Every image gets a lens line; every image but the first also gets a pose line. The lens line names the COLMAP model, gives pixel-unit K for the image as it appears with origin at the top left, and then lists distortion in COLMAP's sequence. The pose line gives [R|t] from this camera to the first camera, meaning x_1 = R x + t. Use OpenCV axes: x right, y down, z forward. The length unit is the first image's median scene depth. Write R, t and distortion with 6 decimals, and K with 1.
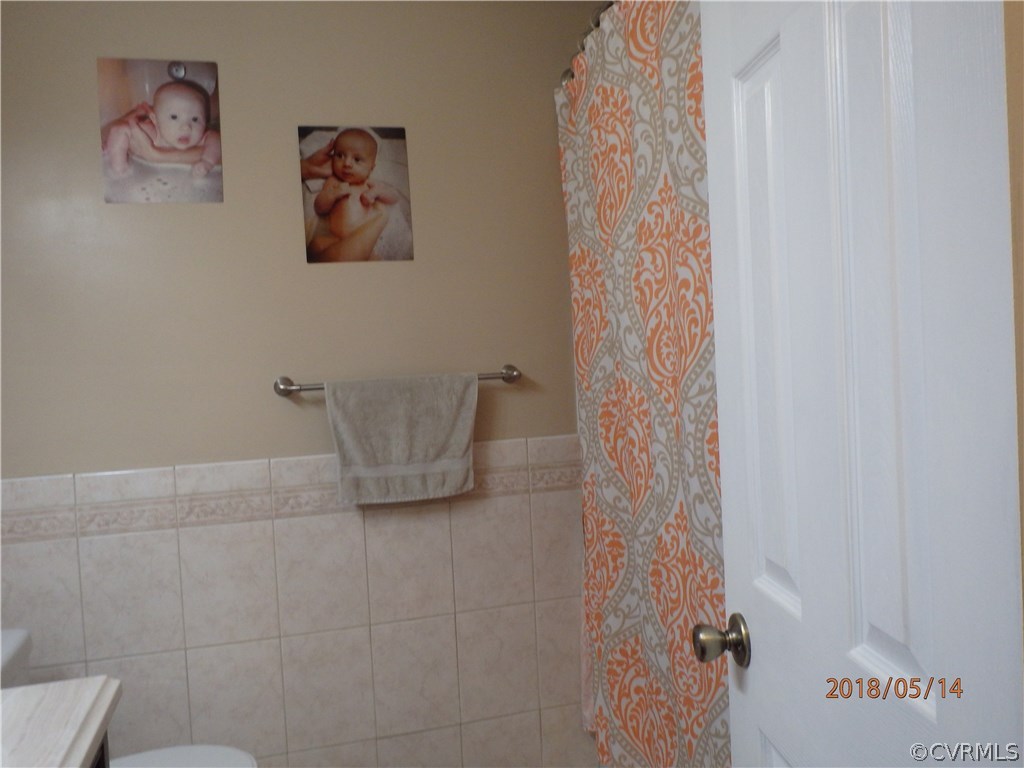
lens RADIAL K [[845.4, 0, 511.3], [0, 845.4, 383.2], [0, 0, 1]] dist [-0.037321, 0.027649]
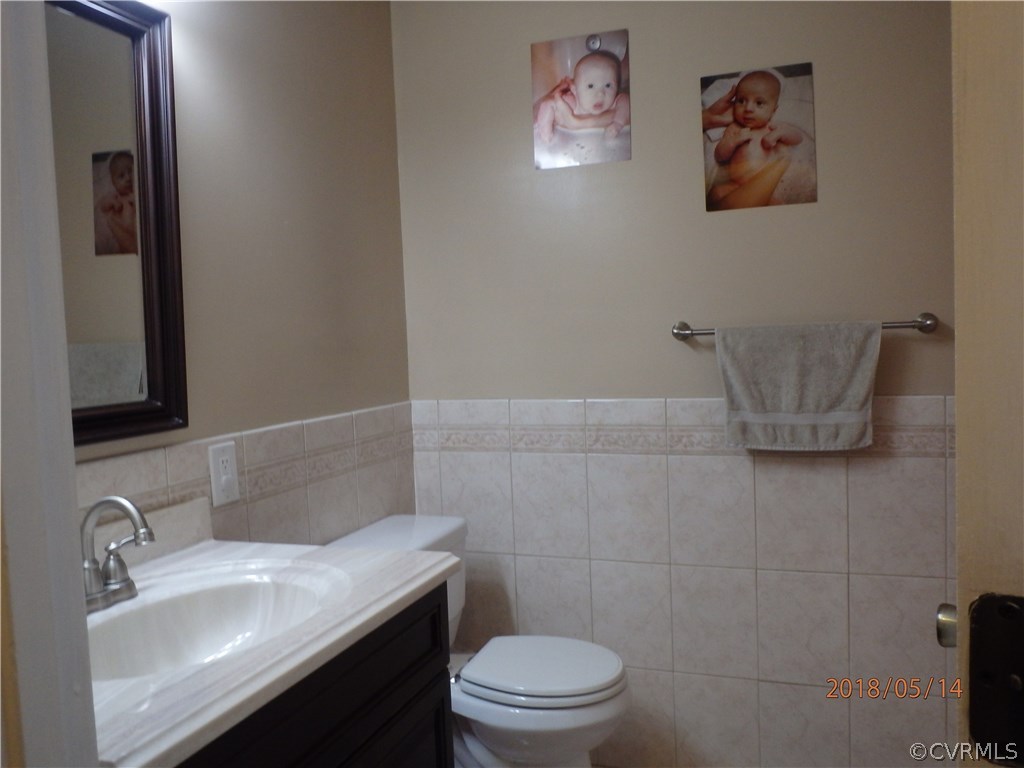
lens RADIAL K [[845.4, 0, 511.5], [0, 845.4, 385.0], [0, 0, 1]] dist [-0.037321, 0.027649]
pose [[0.808941, 0.058115, -0.585010, 0.179596], [-0.022020, 0.997399, 0.068633, 0.003613], [0.587477, -0.042637, 0.808117, 0.018411]]
